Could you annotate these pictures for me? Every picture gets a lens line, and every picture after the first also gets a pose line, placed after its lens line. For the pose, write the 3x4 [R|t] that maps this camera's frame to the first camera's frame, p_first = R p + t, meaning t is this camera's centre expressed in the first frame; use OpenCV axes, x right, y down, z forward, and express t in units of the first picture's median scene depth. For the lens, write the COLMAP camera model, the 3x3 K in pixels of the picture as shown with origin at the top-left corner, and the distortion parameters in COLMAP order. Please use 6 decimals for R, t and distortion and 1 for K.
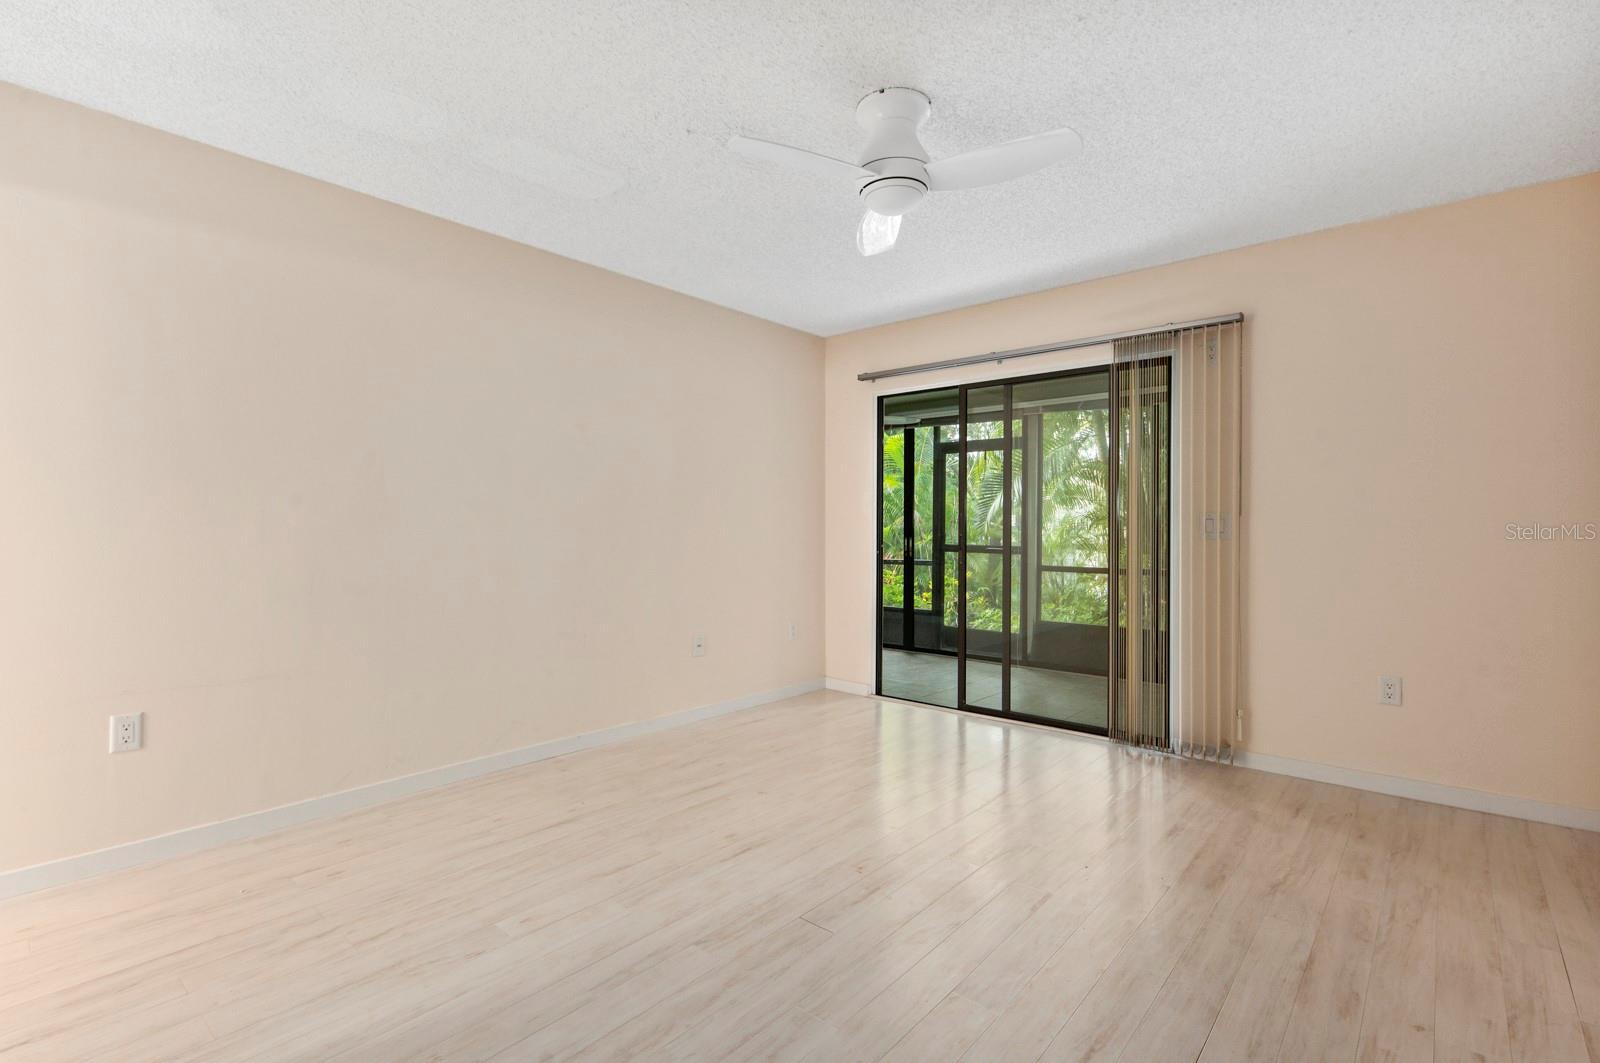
lens RADIAL K [[723.4, 0, 799.6], [0, 723.4, 543.1], [0, 0, 1]] dist [0.019772, -0.009091]
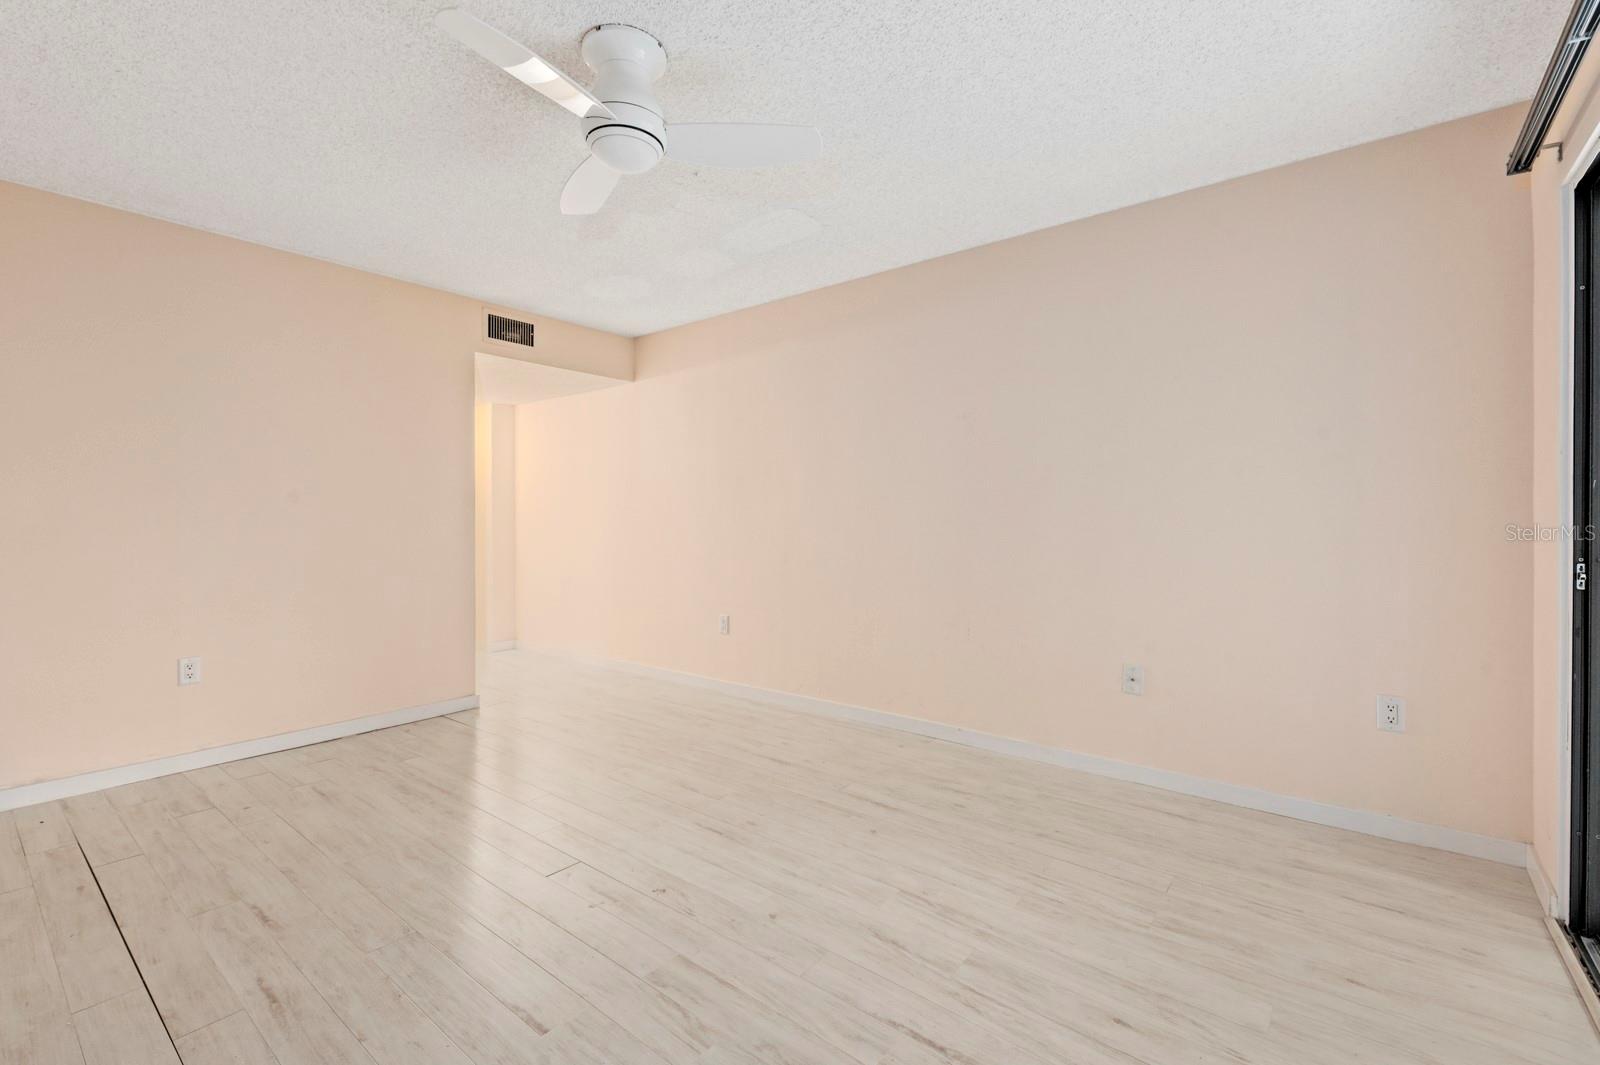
lens RADIAL K [[689.5, 0, 800.0], [0, 689.5, 532.5], [0, 0, 1]] dist [0.005476, 0.000260]
pose [[0.040608, 0.010803, -0.999117, 0.731623], [-0.014245, 0.999846, 0.010232, -0.008712], [0.999074, 0.013817, 0.040756, 0.871348]]
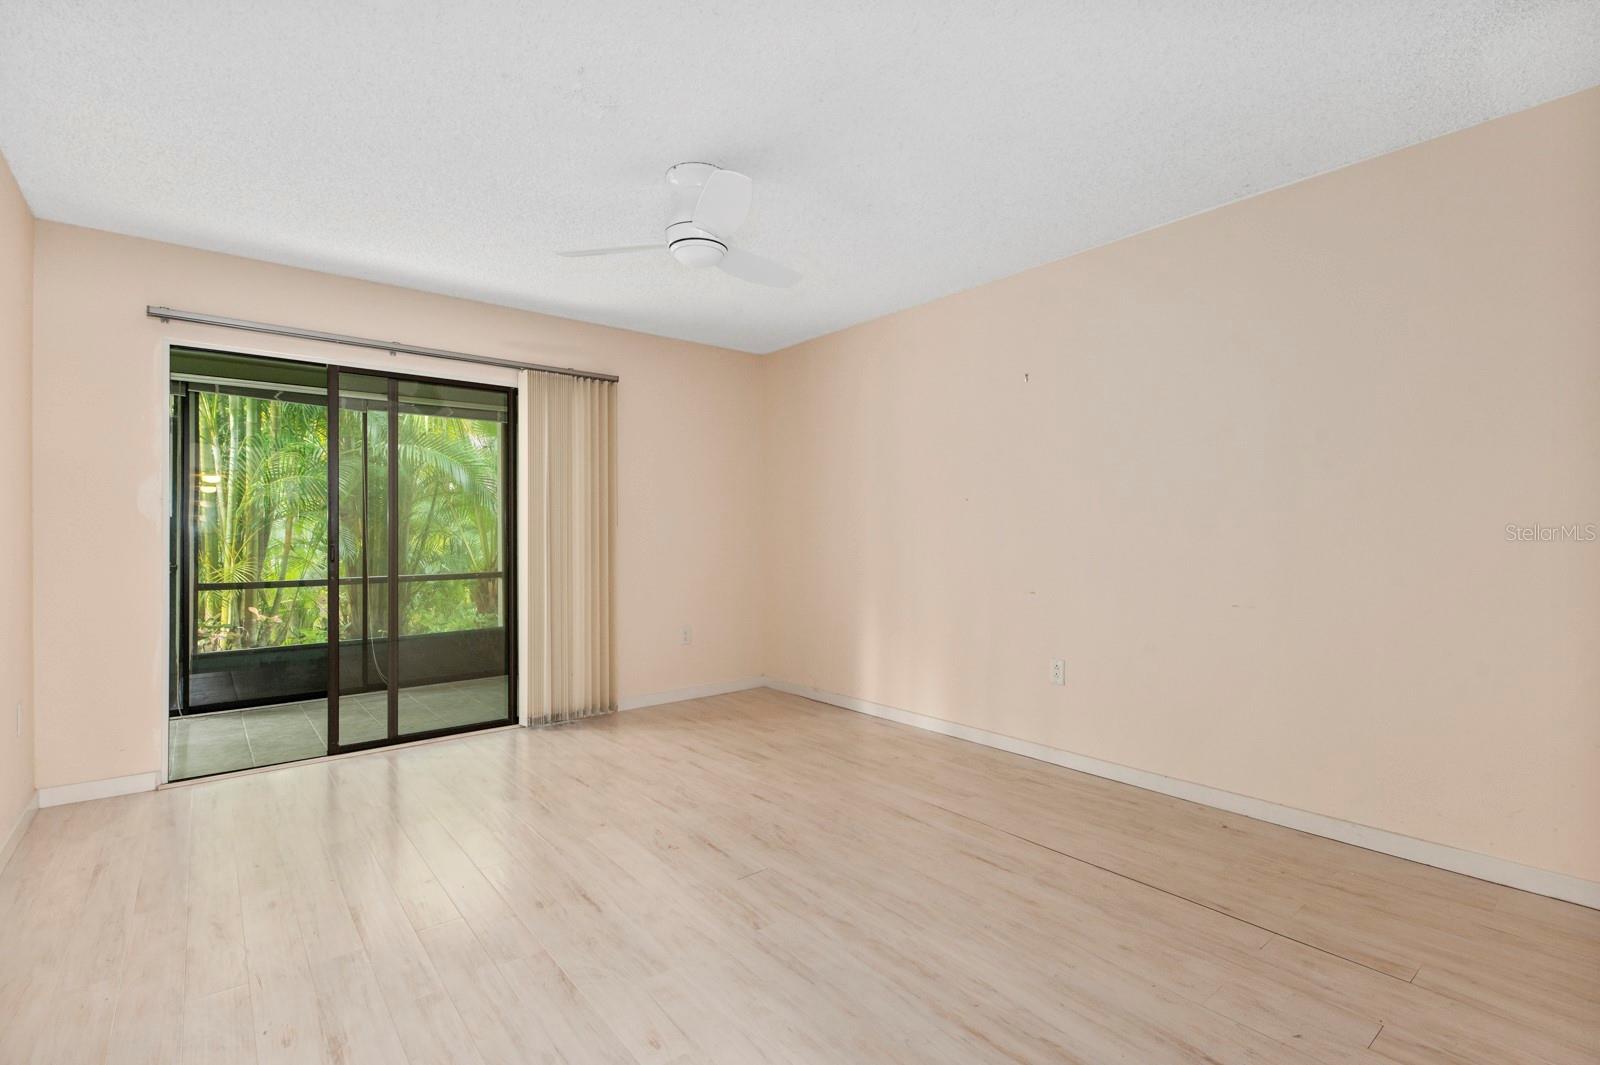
lens RADIAL K [[723.4, 0, 799.6], [0, 723.4, 544.1], [0, 0, 1]] dist [0.019772, -0.009091]
pose [[0.165364, -0.006405, 0.986212, -0.738439], [0.018930, 0.999815, 0.003319, -0.005072], [-0.986051, 0.018120, 0.165455, 0.478726]]
